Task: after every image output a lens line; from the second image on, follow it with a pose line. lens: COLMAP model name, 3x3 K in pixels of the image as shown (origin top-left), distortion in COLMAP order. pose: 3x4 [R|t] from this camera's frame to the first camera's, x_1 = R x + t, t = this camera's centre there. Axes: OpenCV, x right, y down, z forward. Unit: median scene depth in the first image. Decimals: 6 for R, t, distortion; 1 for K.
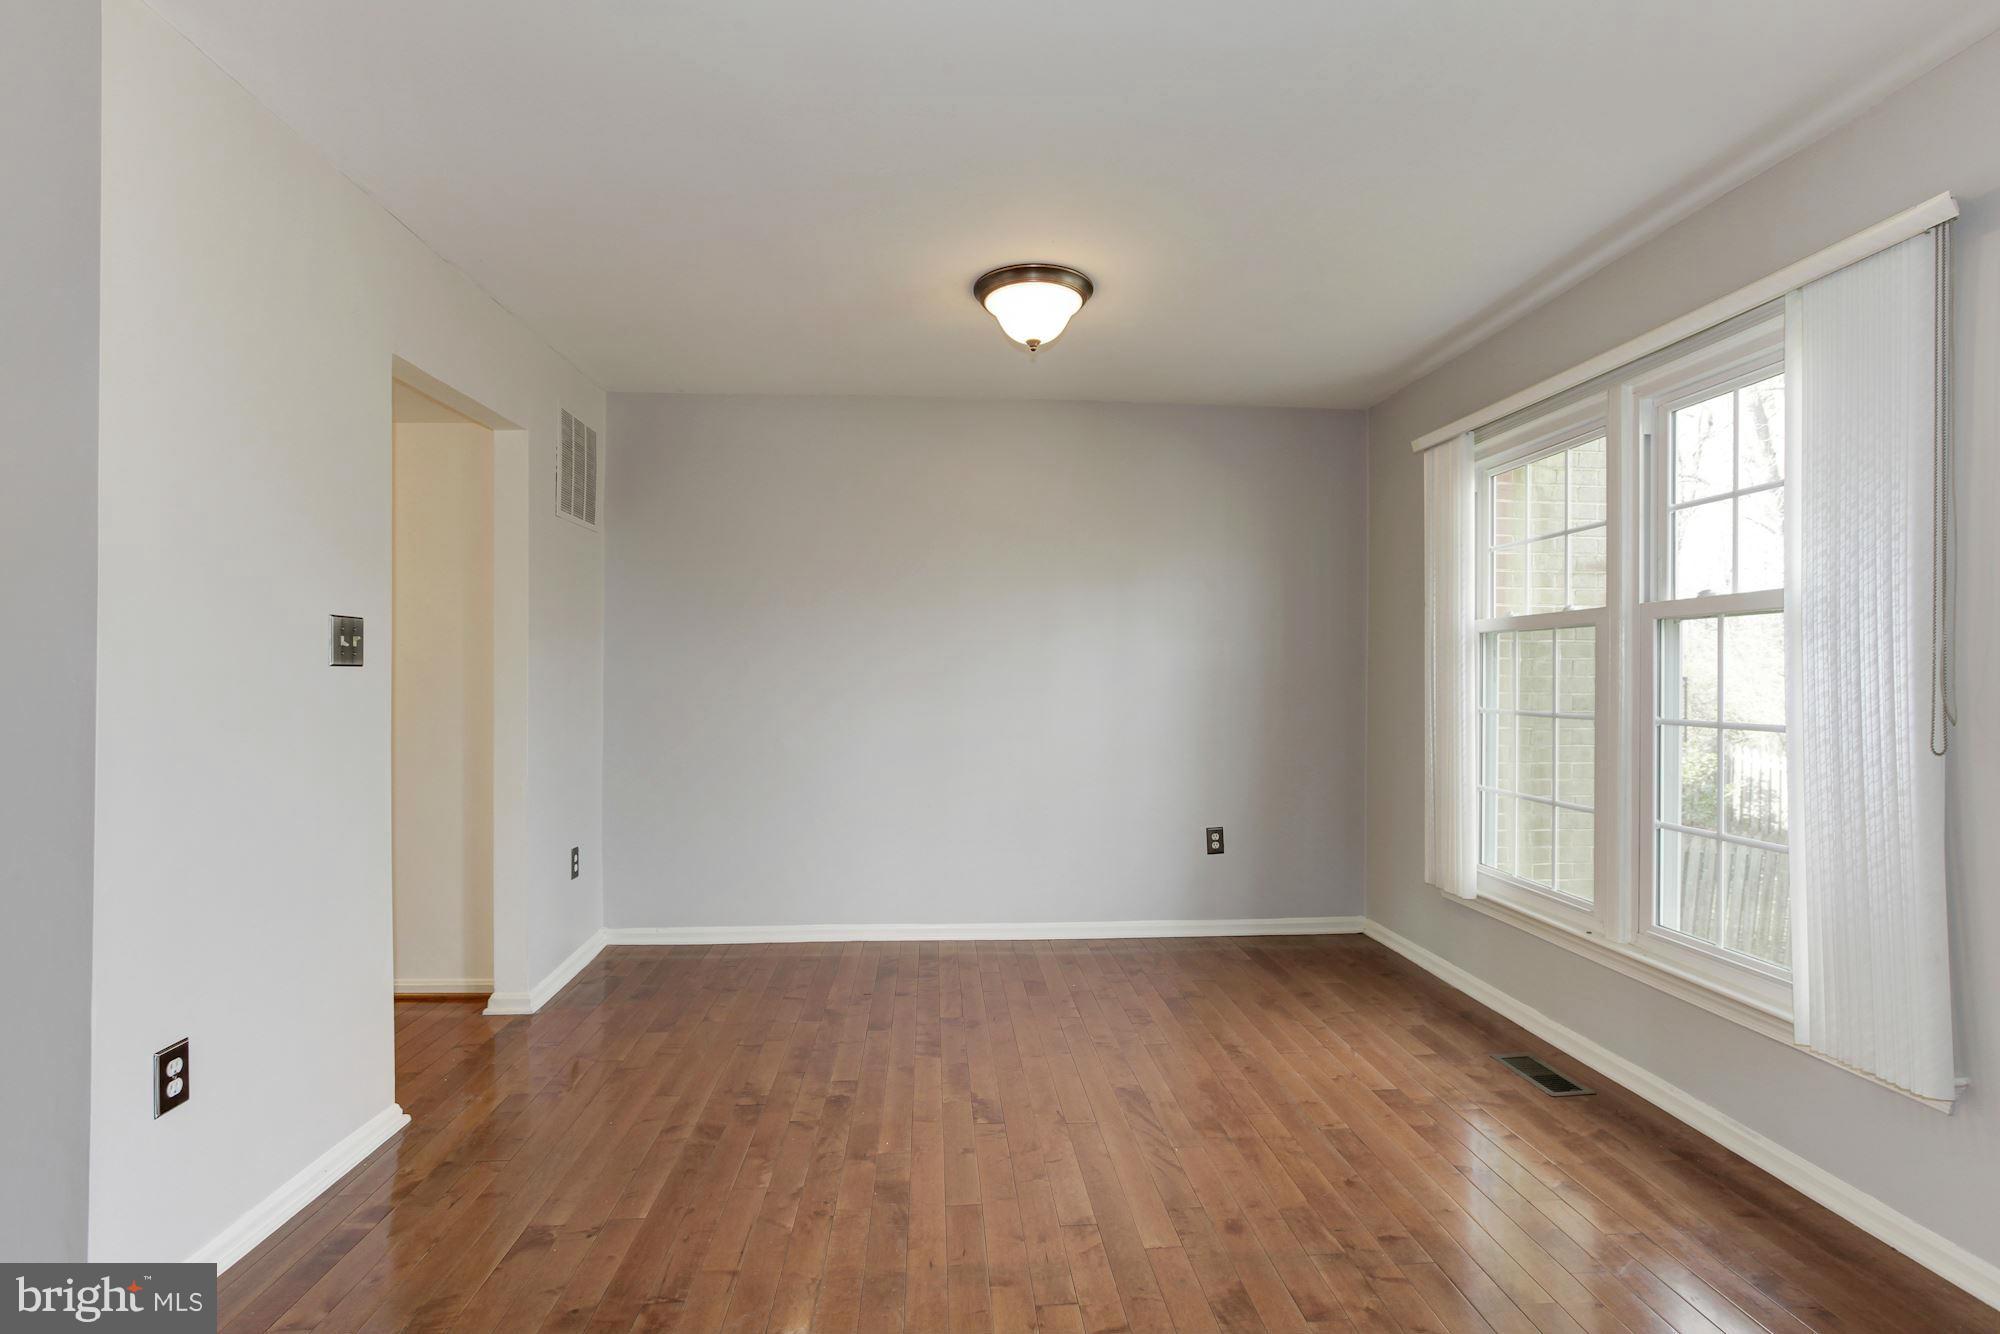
lens RADIAL K [[913.3, 0, 999.0], [0, 913.3, 681.5], [0, 0, 1]] dist [-0.024428, 0.005288]
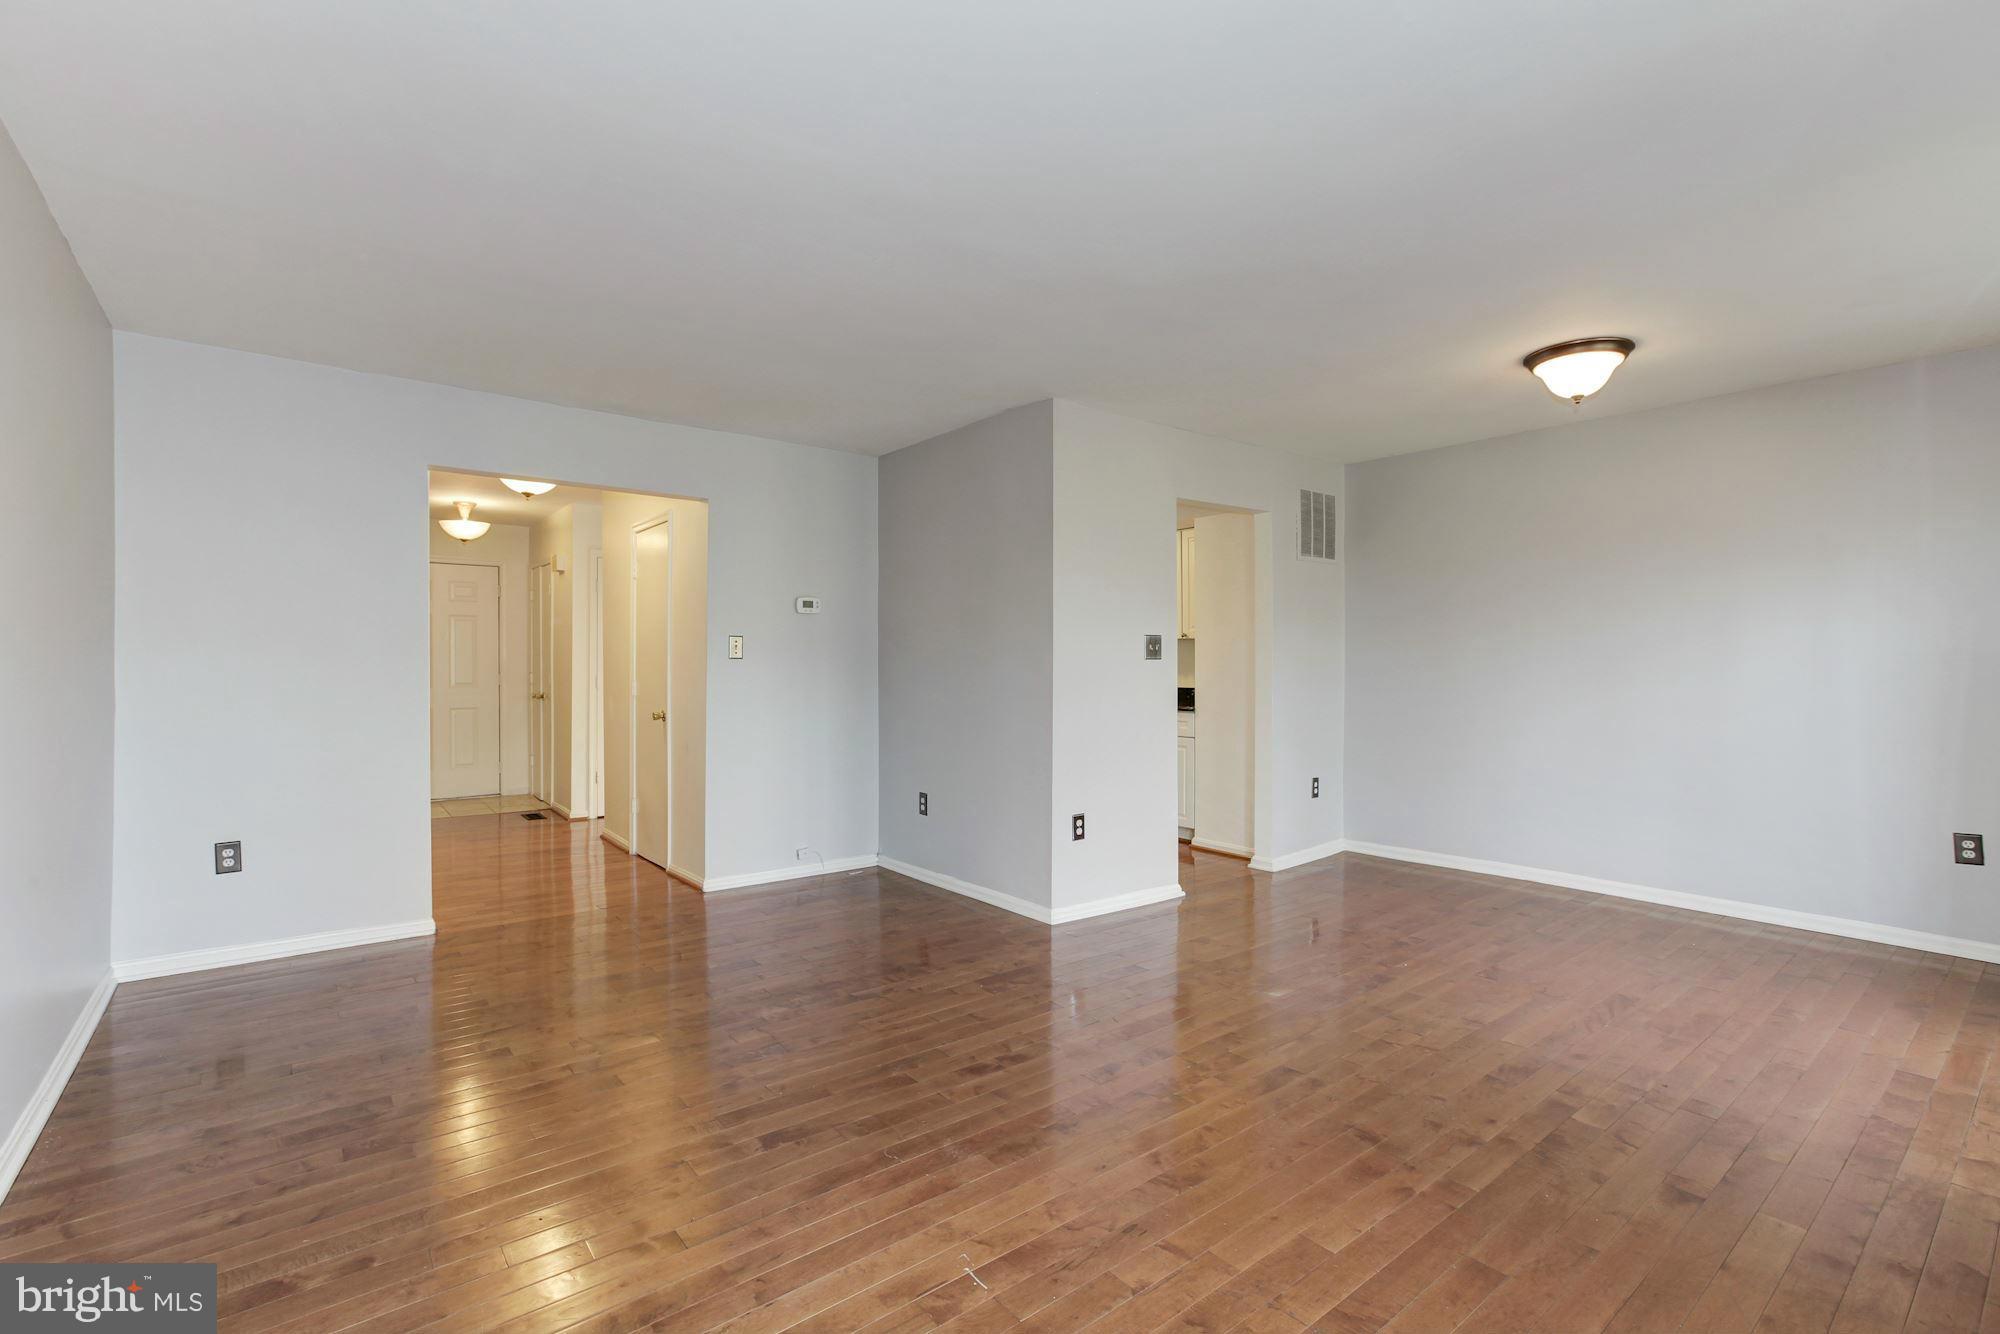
lens RADIAL K [[913.3, 0, 1008.4], [0, 913.3, 672.2], [0, 0, 1]] dist [-0.024428, 0.005288]
pose [[0.569702, 0.002361, -0.821848, 0.618770], [0.001146, 0.999993, 0.003667, 0.003684], [0.821850, -0.003031, 0.569695, -0.353759]]
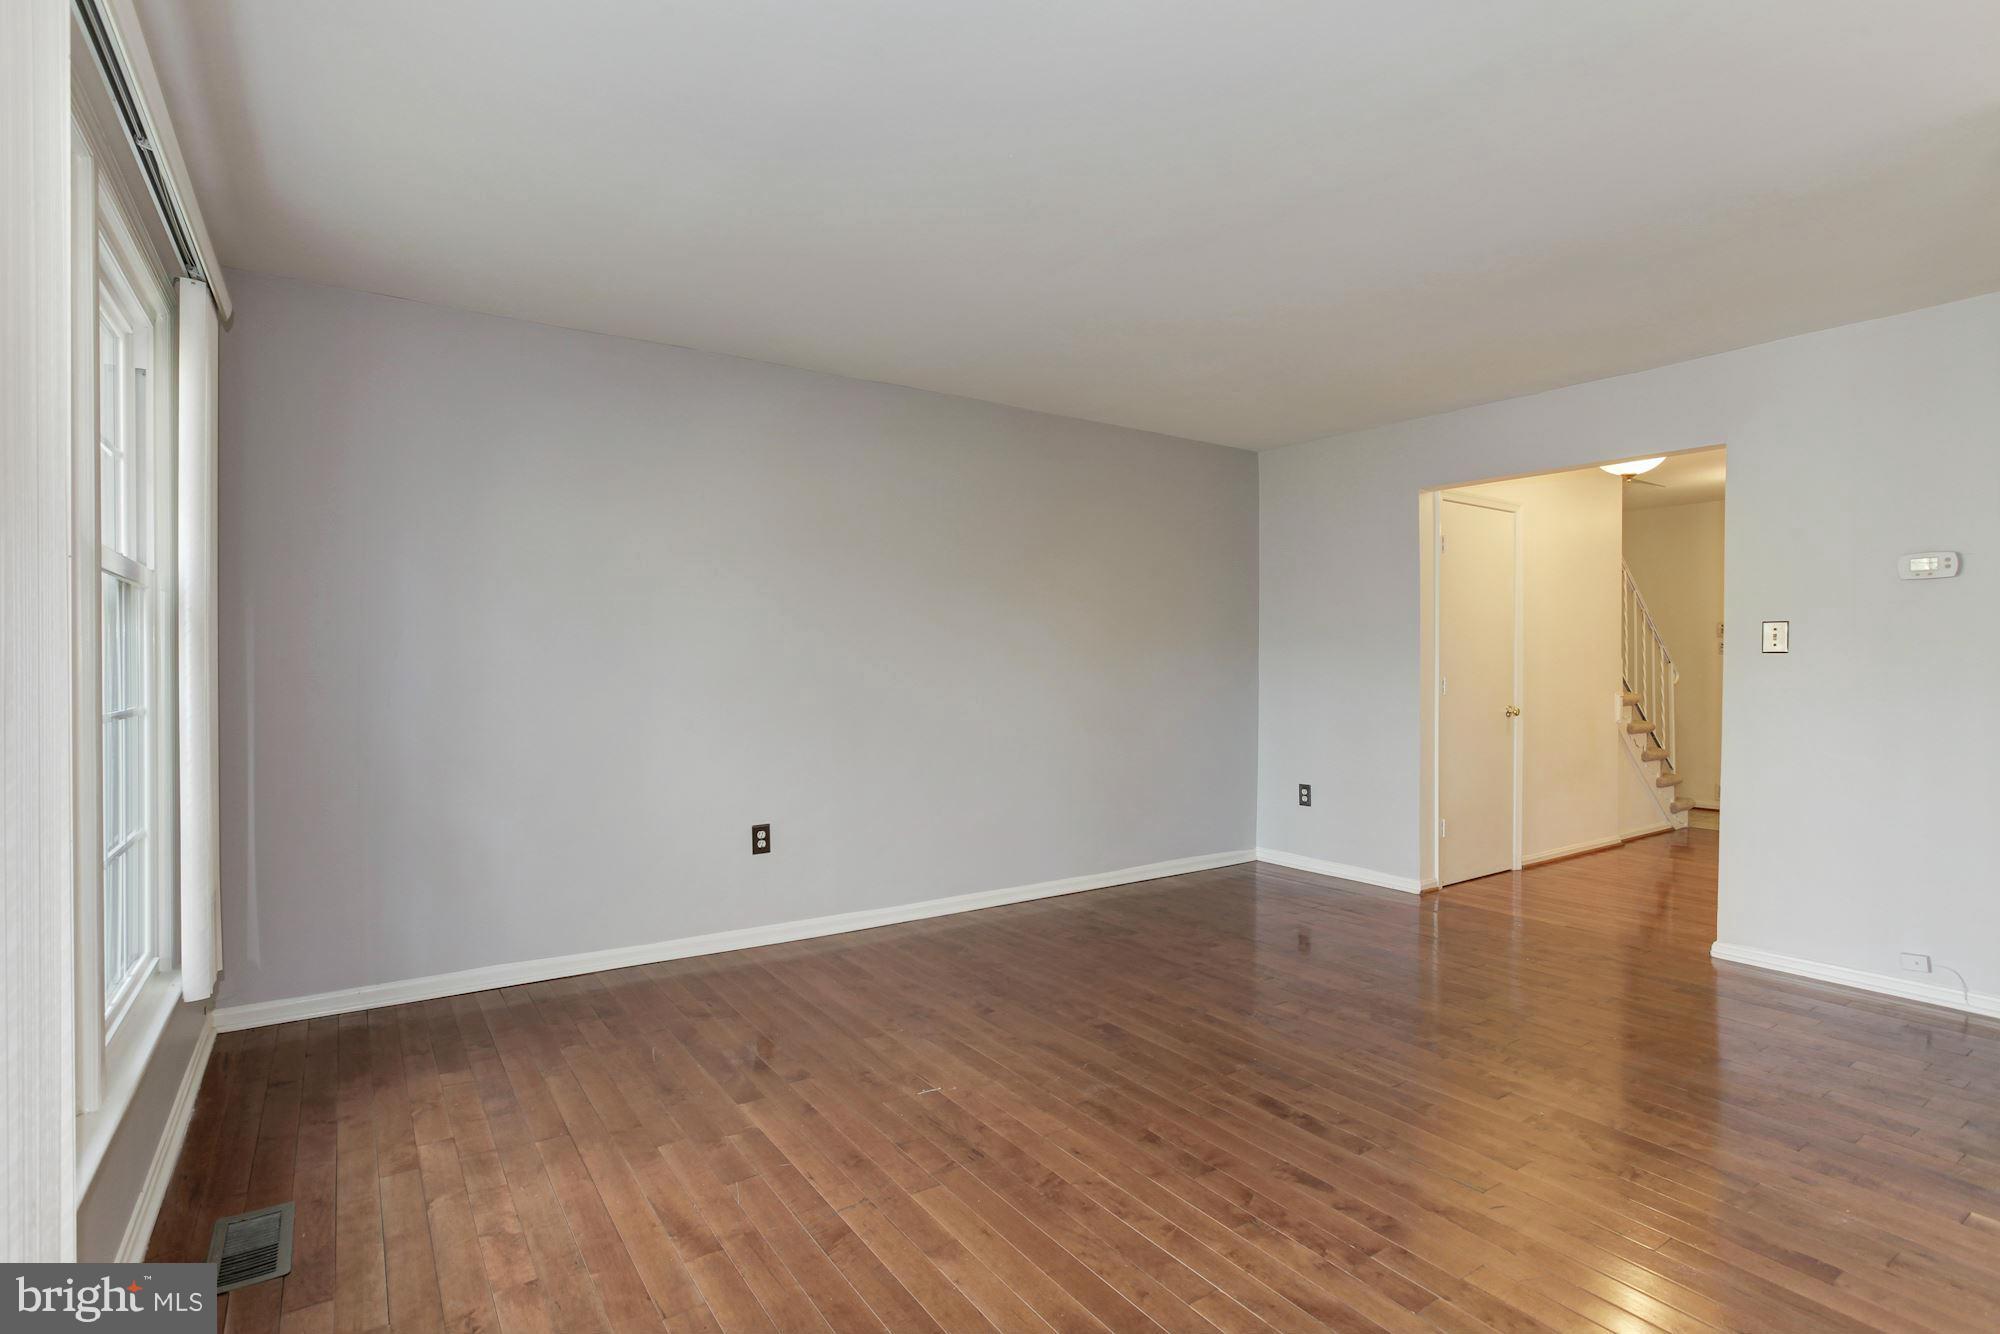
lens RADIAL K [[951.5, 0, 932.1], [0, 951.5, 666.0], [0, 0, 1]] dist [-0.033036, 0.000404]
pose [[-0.885934, -0.000422, -0.463810, 0.529026], [-0.001117, 0.999999, 0.001223, 0.001968], [0.463809, 0.001602, -0.885934, 0.778119]]
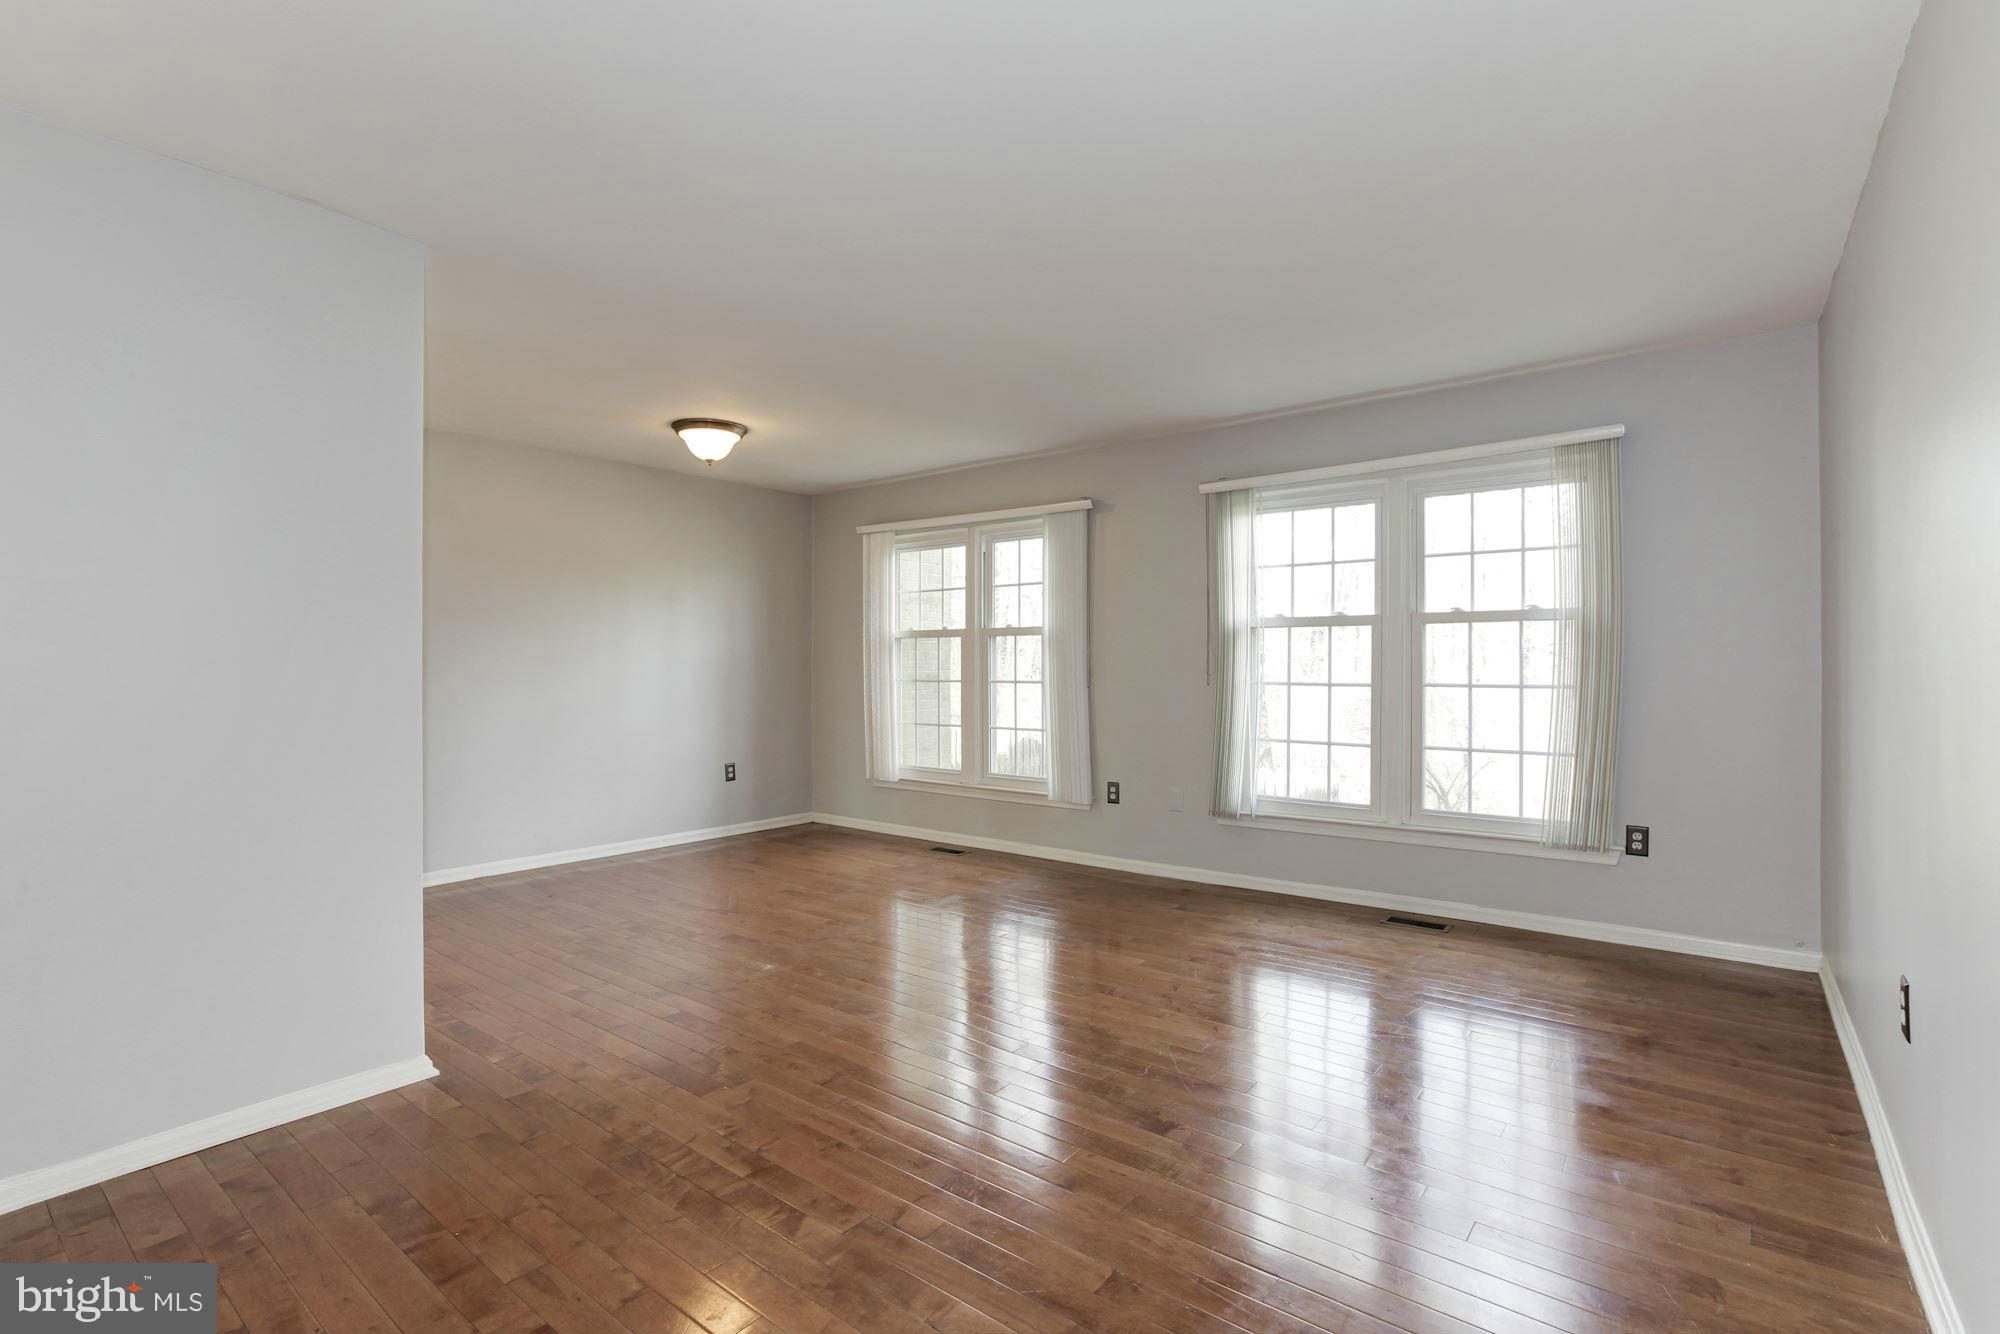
lens RADIAL K [[913.3, 0, 1024.7], [0, 913.3, 673.4], [0, 0, 1]] dist [-0.024428, 0.005288]
pose [[0.666824, -0.016013, 0.745043, -0.815789], [0.009357, 0.999870, 0.013115, -0.003071], [-0.745157, -0.001774, 0.666887, -0.523139]]
